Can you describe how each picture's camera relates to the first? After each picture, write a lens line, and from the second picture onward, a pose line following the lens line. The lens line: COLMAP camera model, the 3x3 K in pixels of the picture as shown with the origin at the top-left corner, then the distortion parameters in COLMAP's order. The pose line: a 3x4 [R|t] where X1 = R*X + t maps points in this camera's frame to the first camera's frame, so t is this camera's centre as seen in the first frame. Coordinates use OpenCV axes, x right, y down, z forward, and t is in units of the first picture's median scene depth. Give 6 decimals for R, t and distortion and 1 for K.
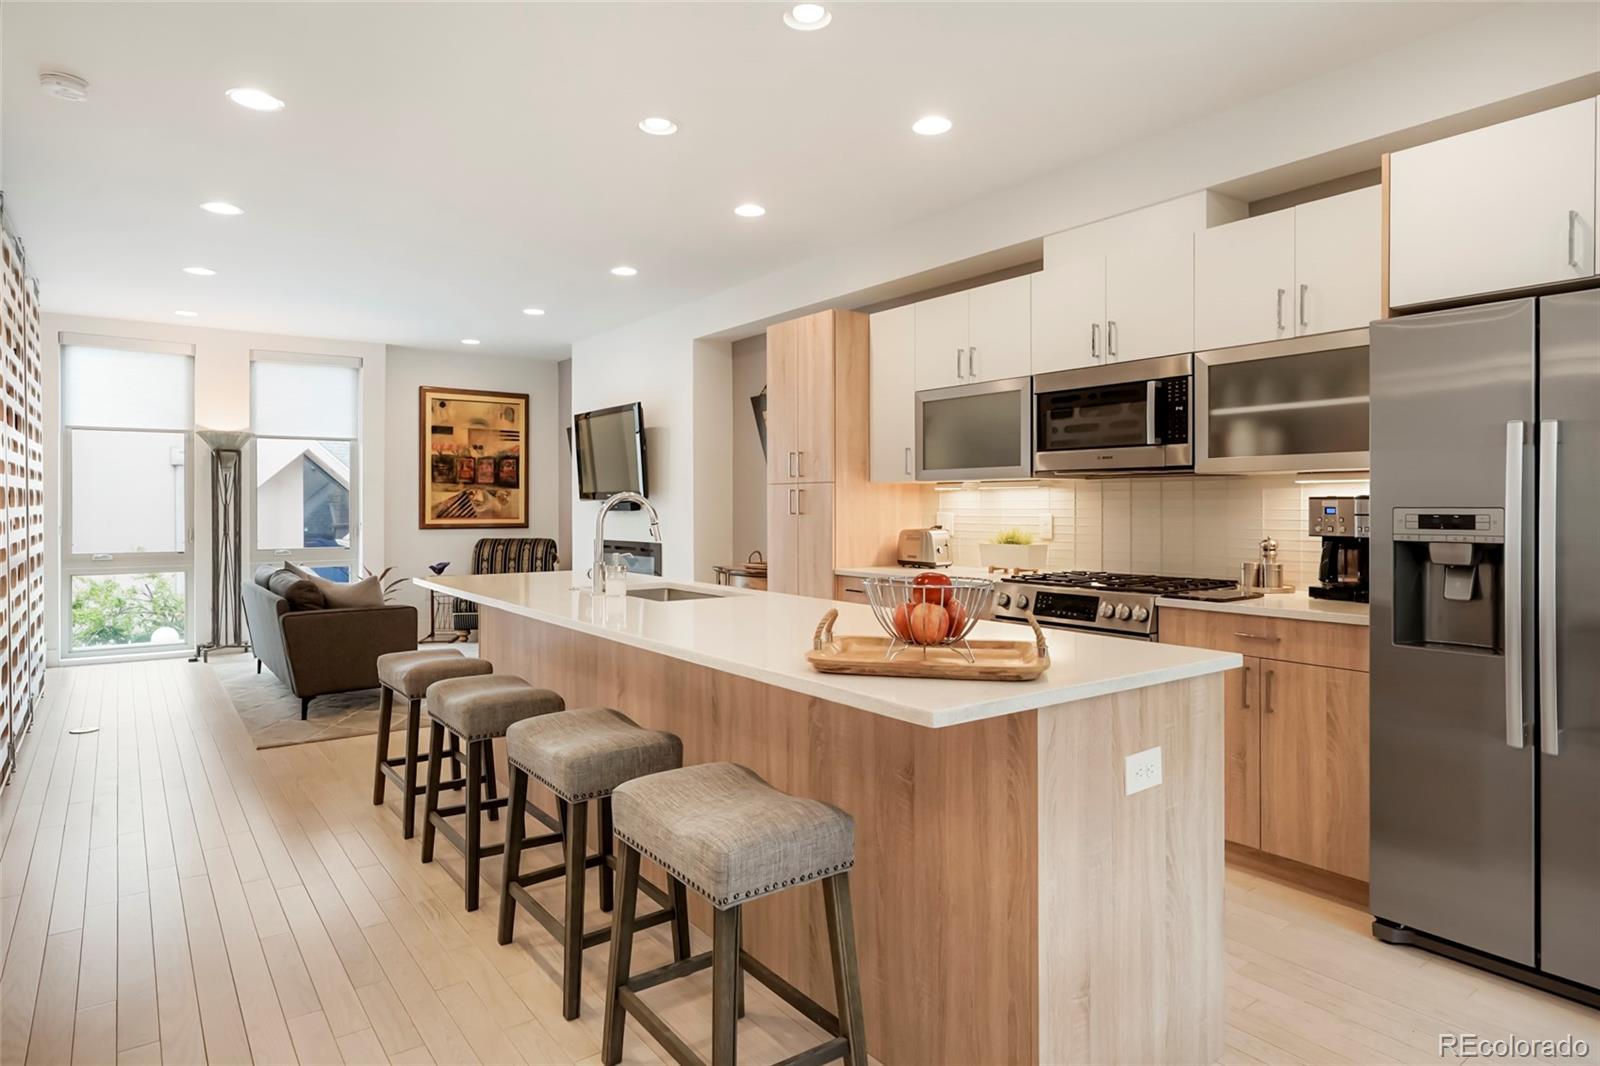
lens RADIAL K [[919.7, 0, 839.5], [0, 919.7, 513.9], [0, 0, 1]] dist [-0.023894, -0.000451]
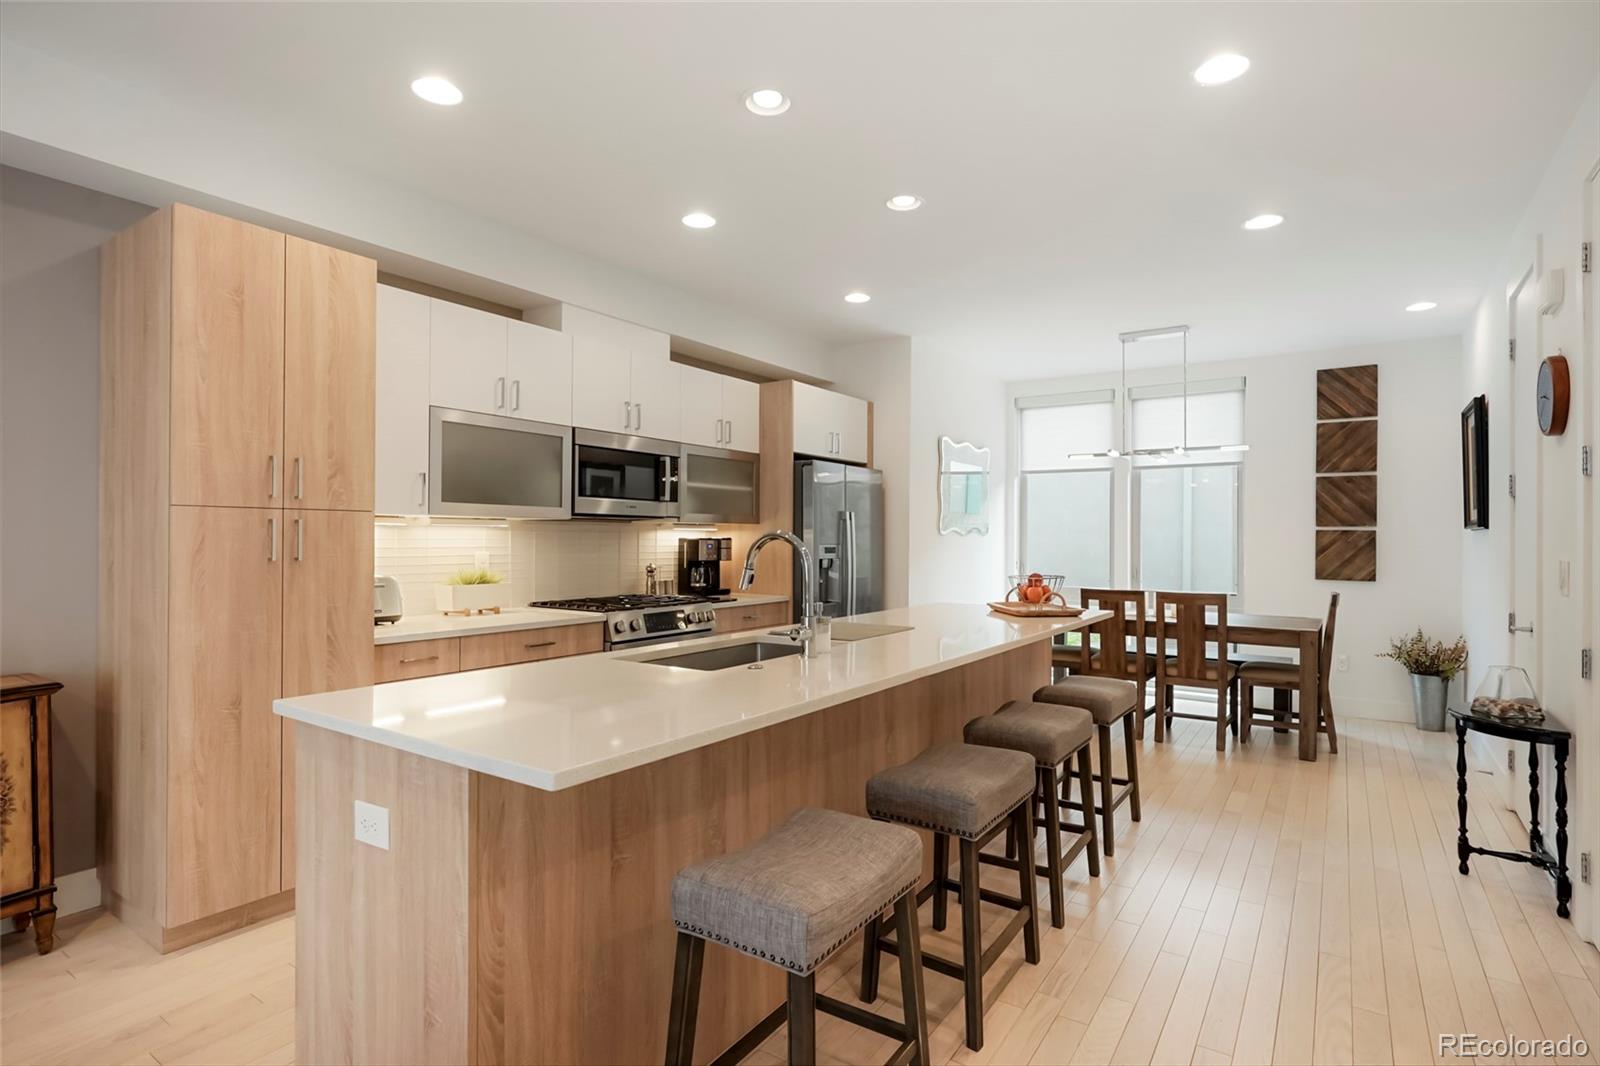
lens RADIAL K [[819.0, 0, 737.9], [0, 819.0, 536.1], [0, 0, 1]] dist [-0.001112, 0.000525]
pose [[-0.269386, 0.005327, 0.963018, -0.420861], [0.008092, 0.999962, -0.003268, -0.007274], [-0.962998, 0.006912, -0.269419, 0.567225]]
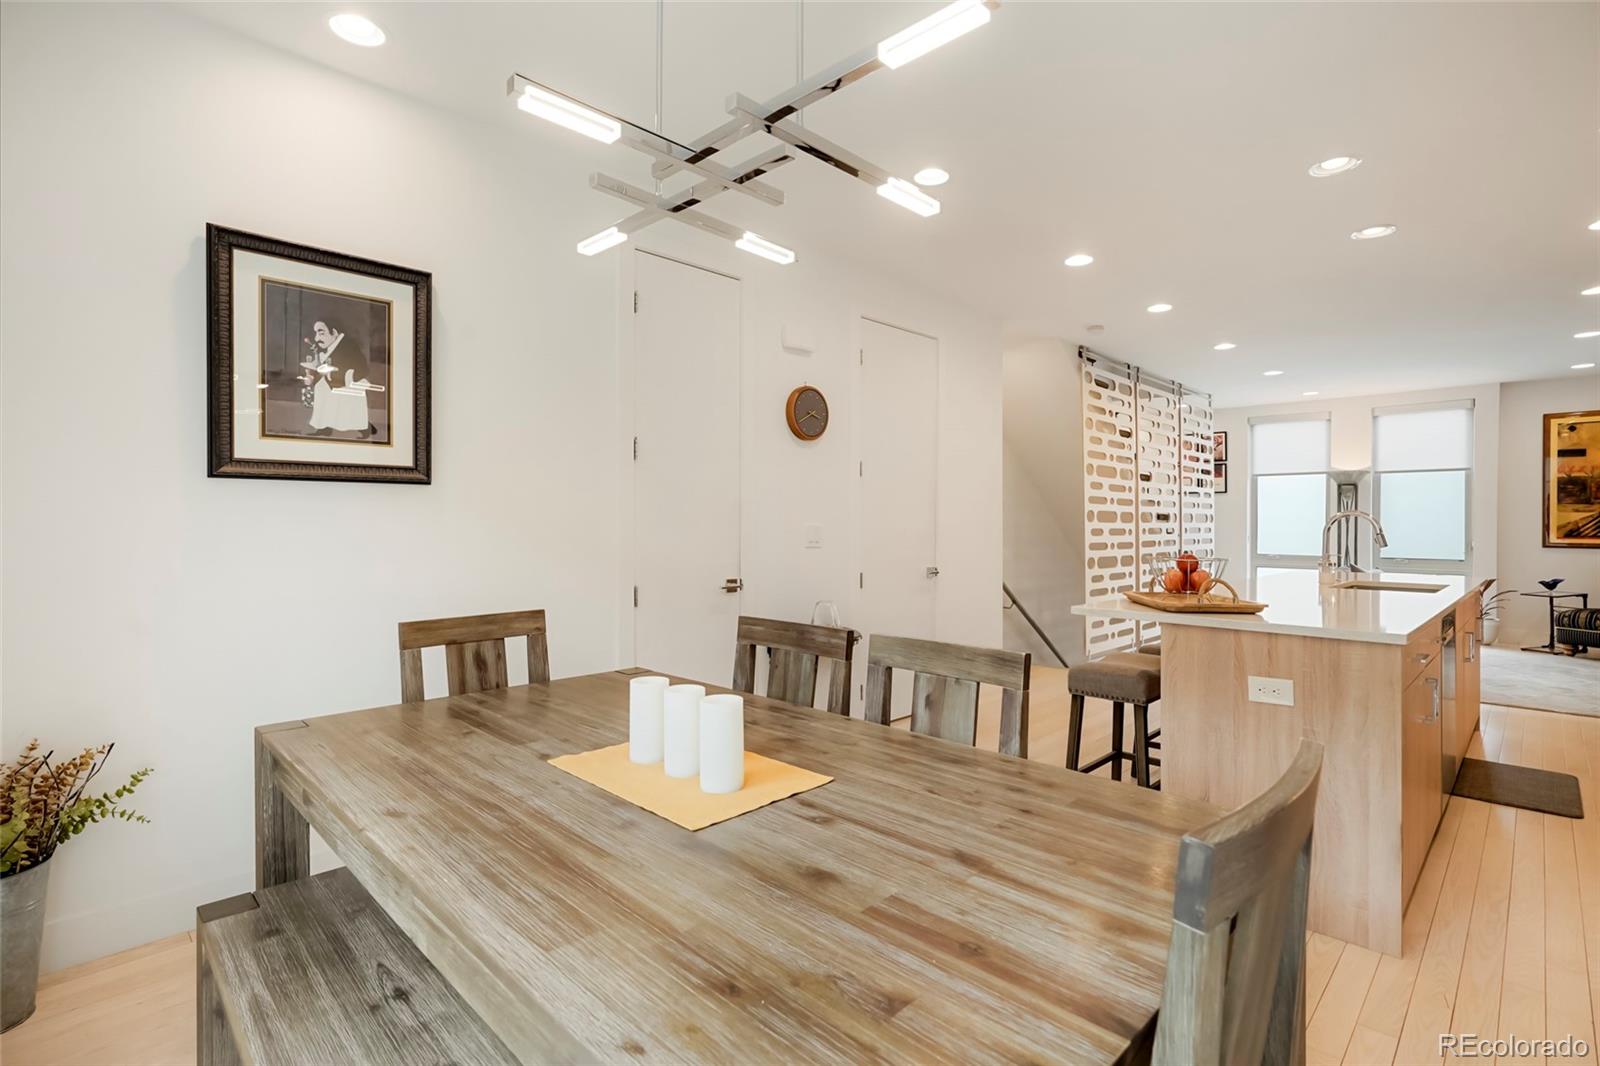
lens RADIAL K [[757.7, 0, 800.8], [0, 757.7, 521.3], [0, 0, 1]] dist [-0.020939, 0.012351]
pose [[0.131595, -0.002158, -0.991301, 0.352841], [-0.015771, 0.999867, -0.004270, 0.004449], [0.991178, 0.016195, 0.131543, 0.022227]]
